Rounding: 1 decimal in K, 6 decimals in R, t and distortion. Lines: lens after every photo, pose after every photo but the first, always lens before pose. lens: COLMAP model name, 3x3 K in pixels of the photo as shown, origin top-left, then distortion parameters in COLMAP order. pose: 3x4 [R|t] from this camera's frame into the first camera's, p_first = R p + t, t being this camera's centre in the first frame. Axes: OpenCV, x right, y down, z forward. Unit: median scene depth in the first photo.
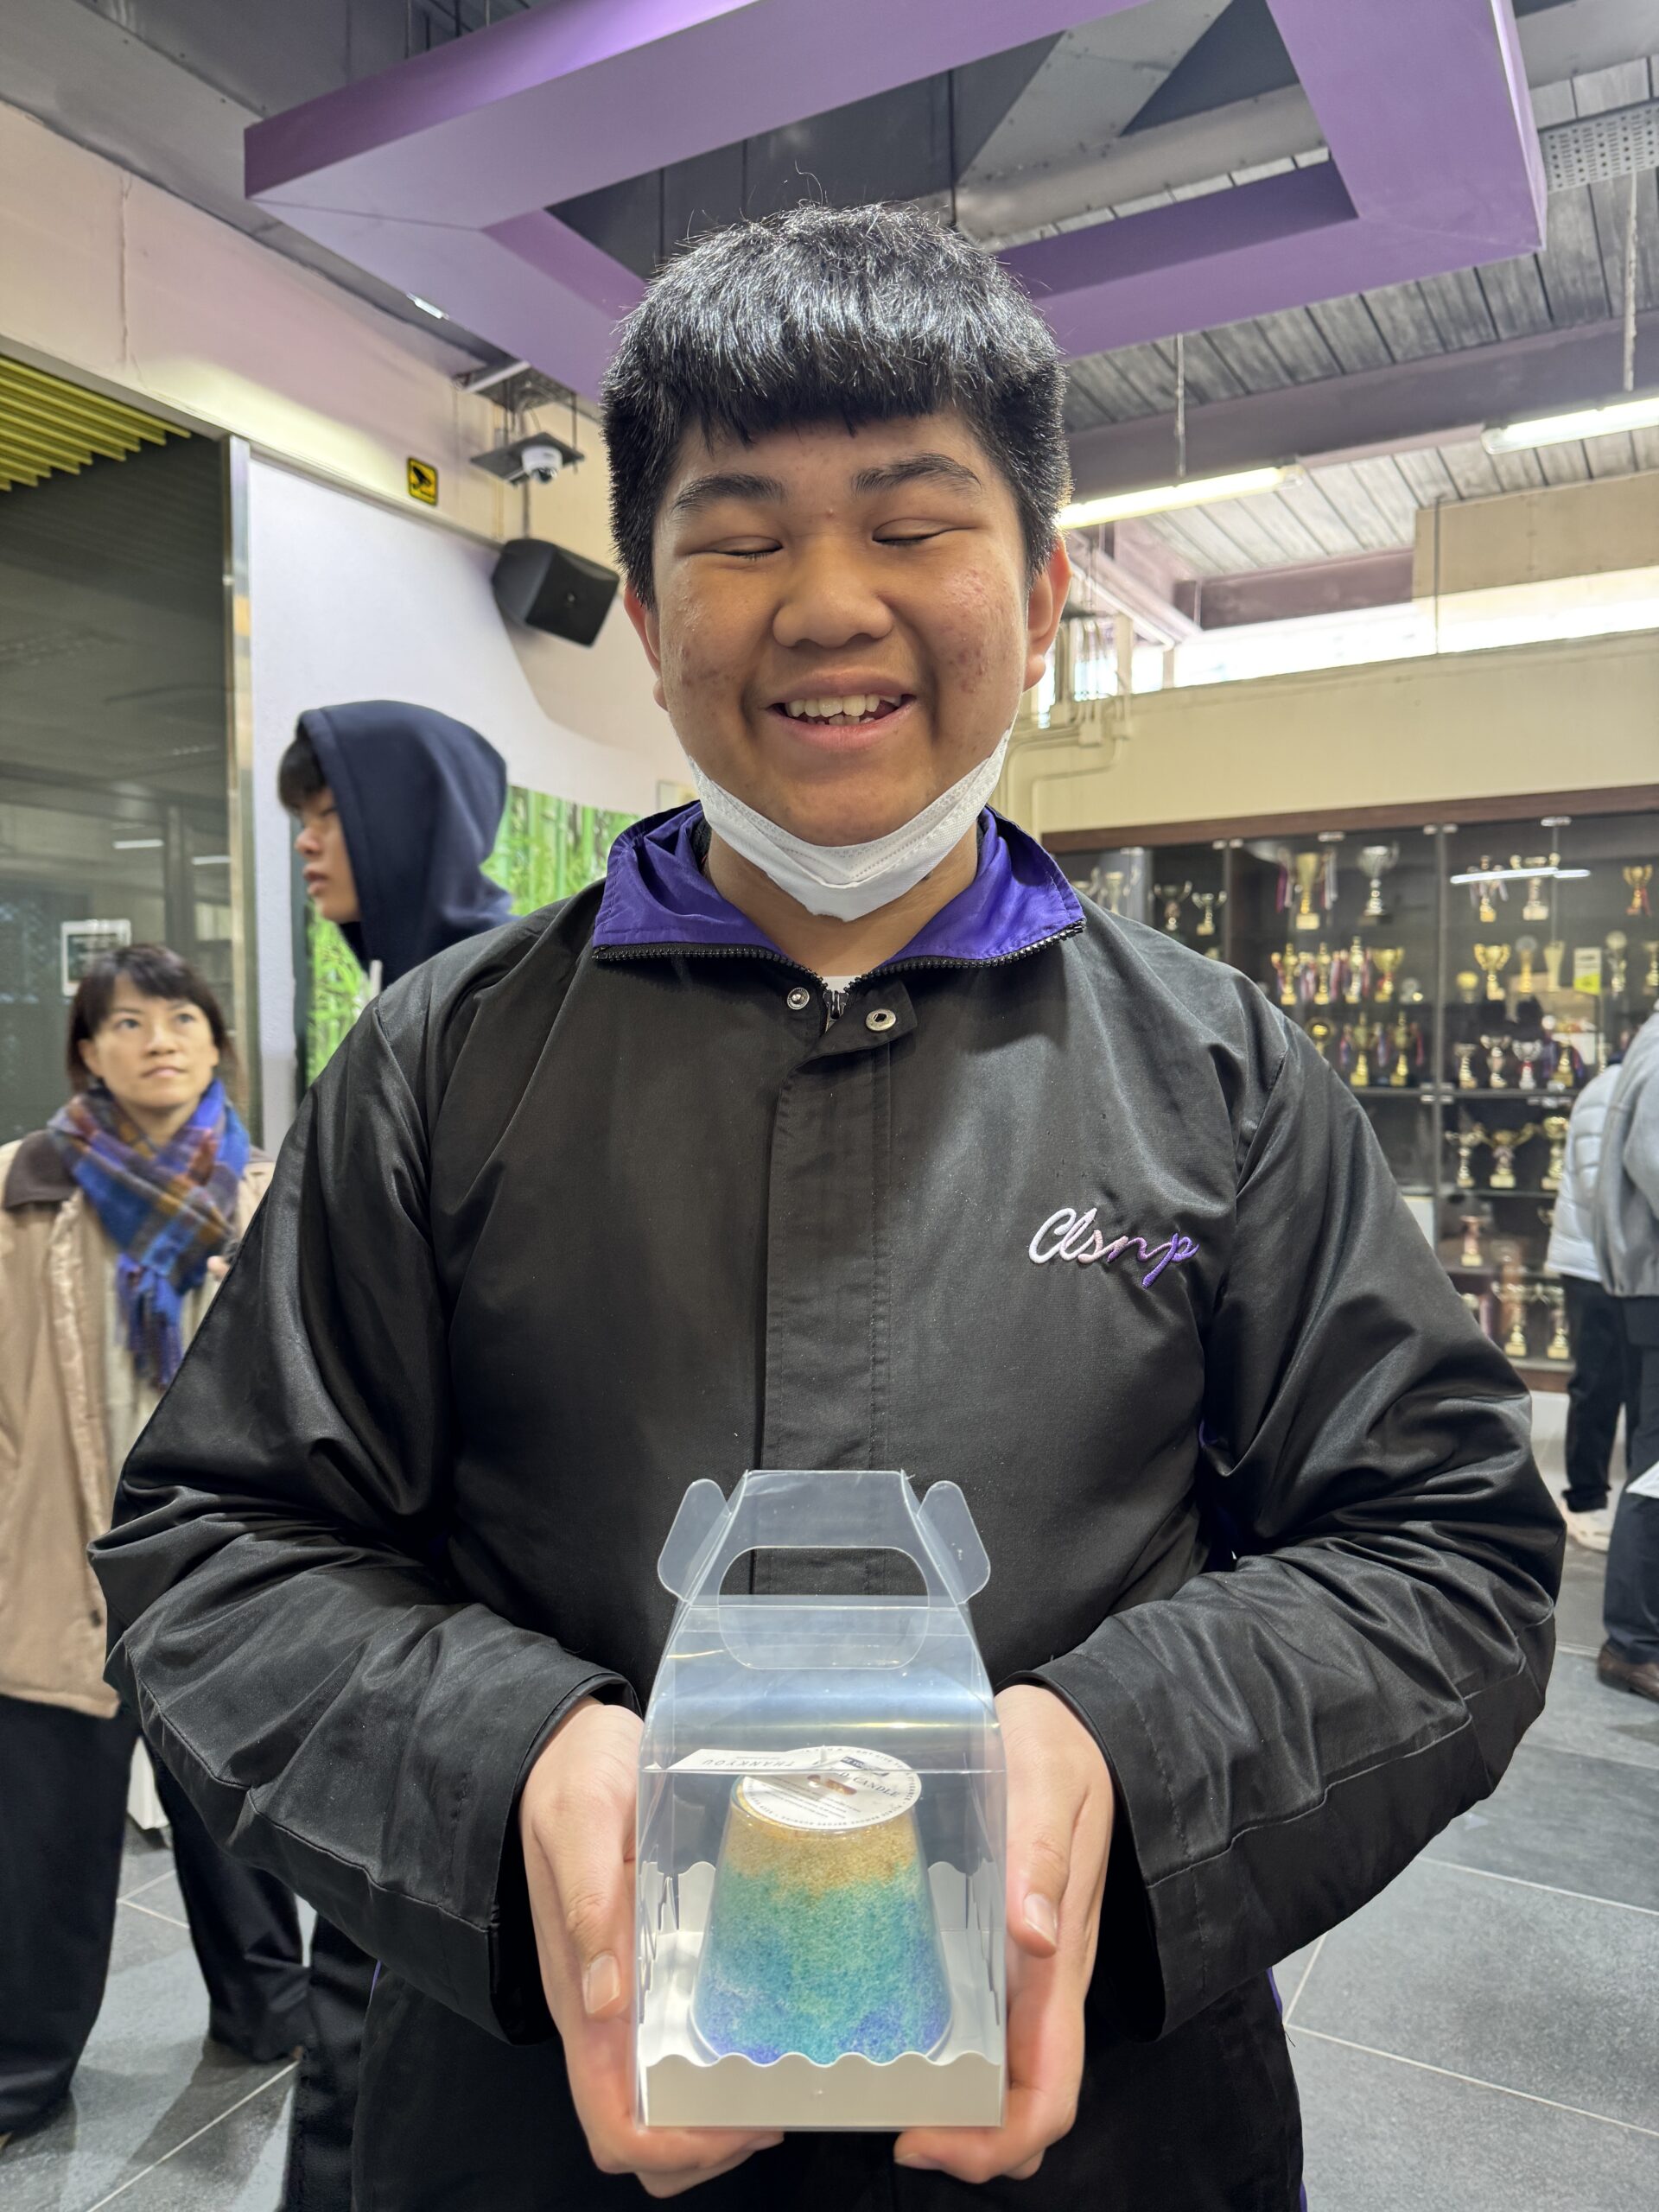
lens RADIAL K [[1568.9, 0, 833.4], [0, 1568.9, 1122.8], [0, 0, 1]] dist [0.022701, -0.025342]
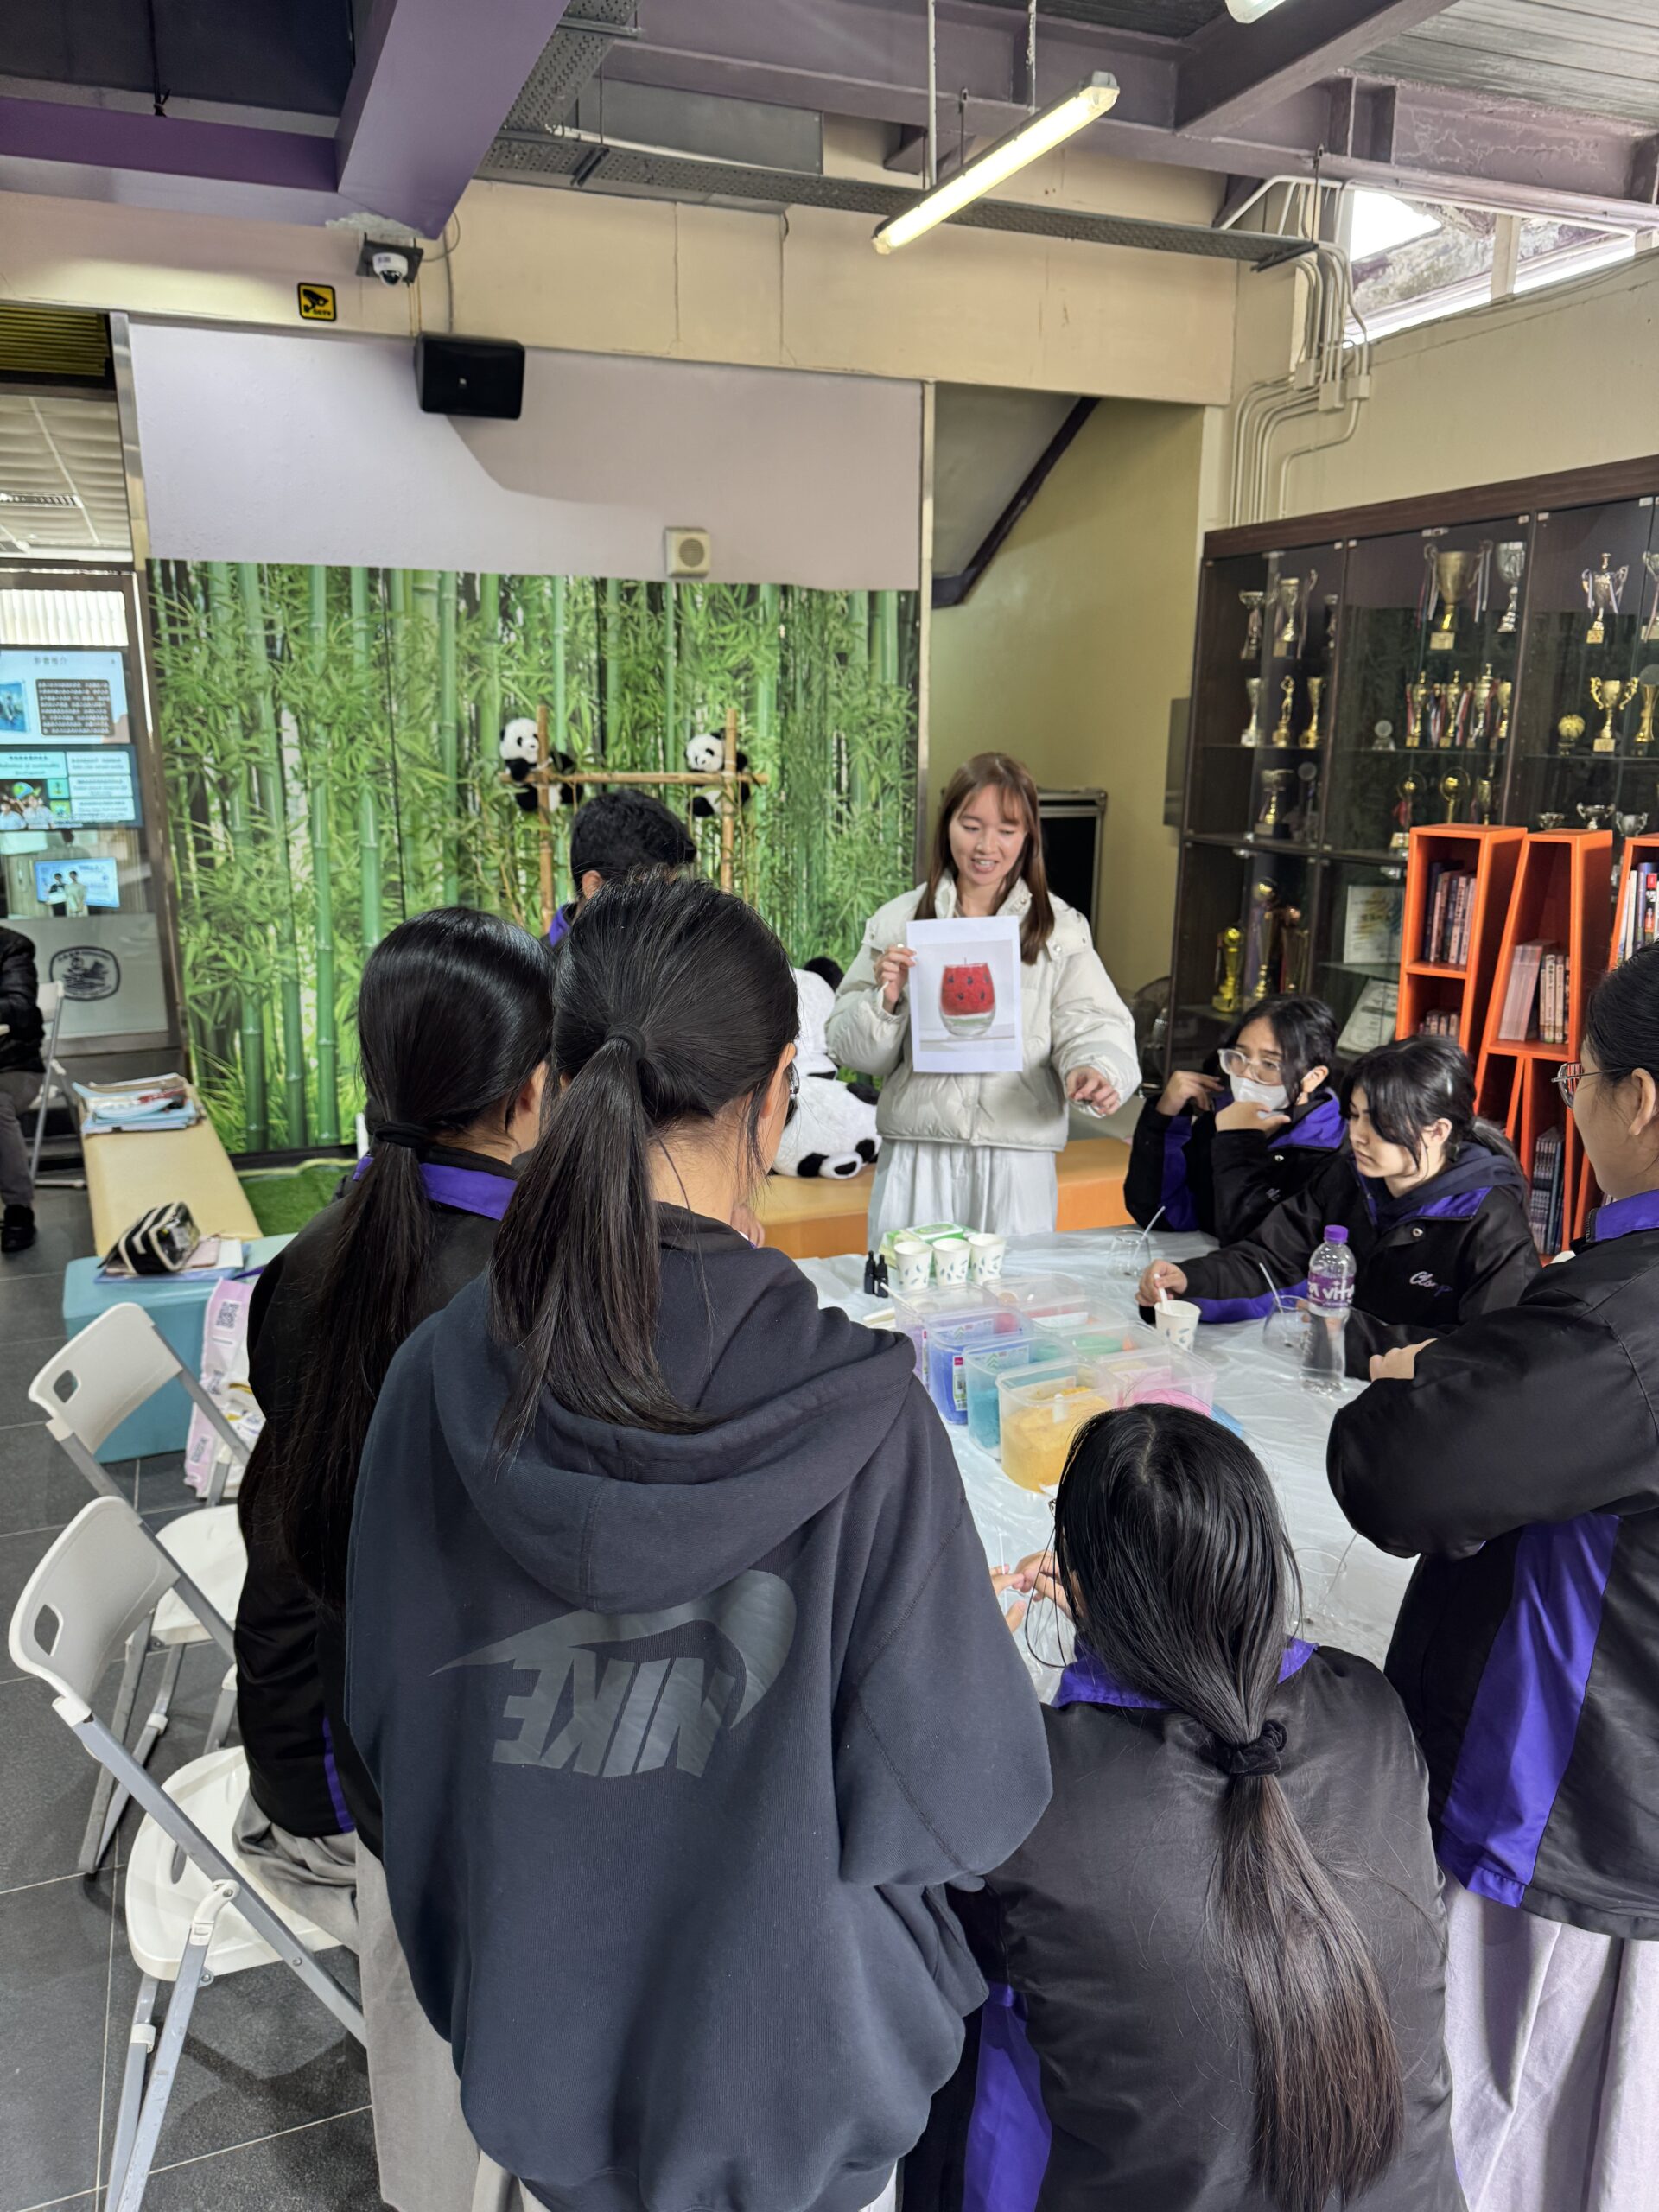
lens RADIAL K [[1568.9, 0, 835.6], [0, 1568.9, 1108.7], [0, 0, 1]] dist [0.022701, -0.025342]
pose [[0.779083, 0.158742, -0.606490, 0.612567], [-0.036519, 0.977260, 0.208876, -0.056403], [0.625856, -0.140583, 0.767164, 0.183543]]
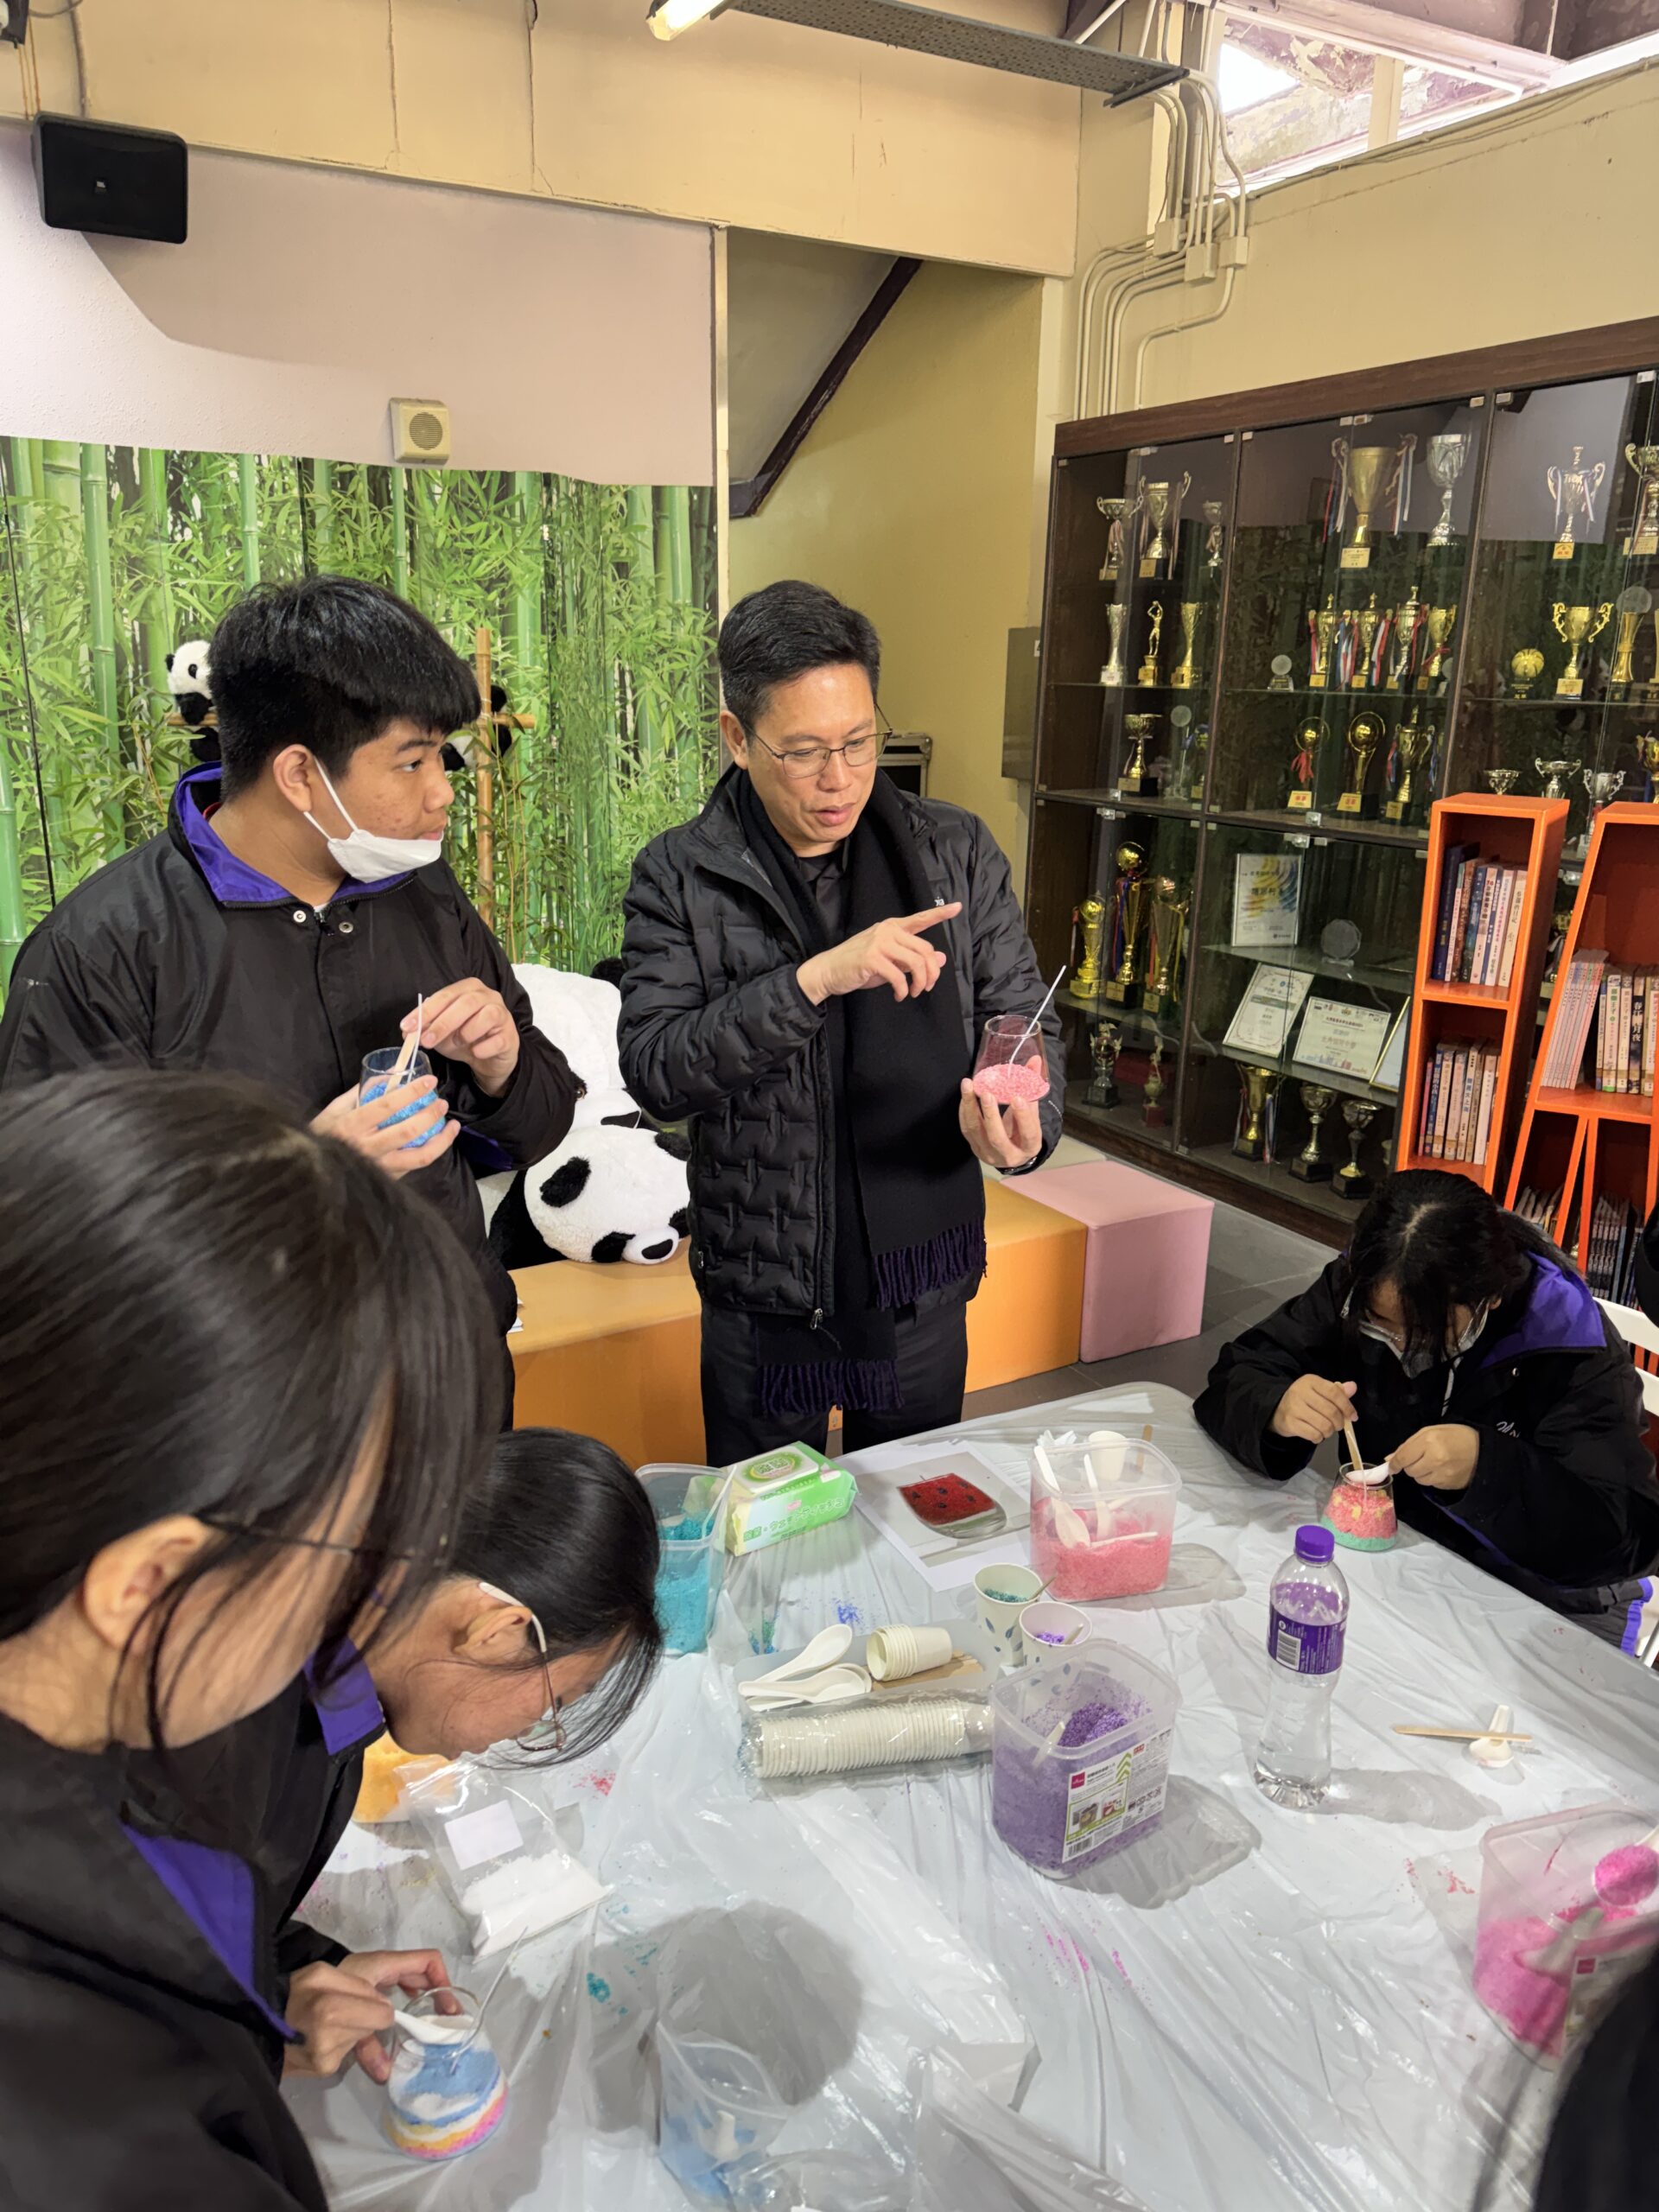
lens RADIAL K [[1568.9, 0, 822.0], [0, 1568.9, 1117.7], [0, 0, 1]] dist [0.022701, -0.025342]
pose [[0.855696, 0.161260, -0.491710, 0.497298], [-0.039972, 0.967963, 0.247890, -0.060162], [0.515932, -0.192464, 0.834728, 0.314438]]
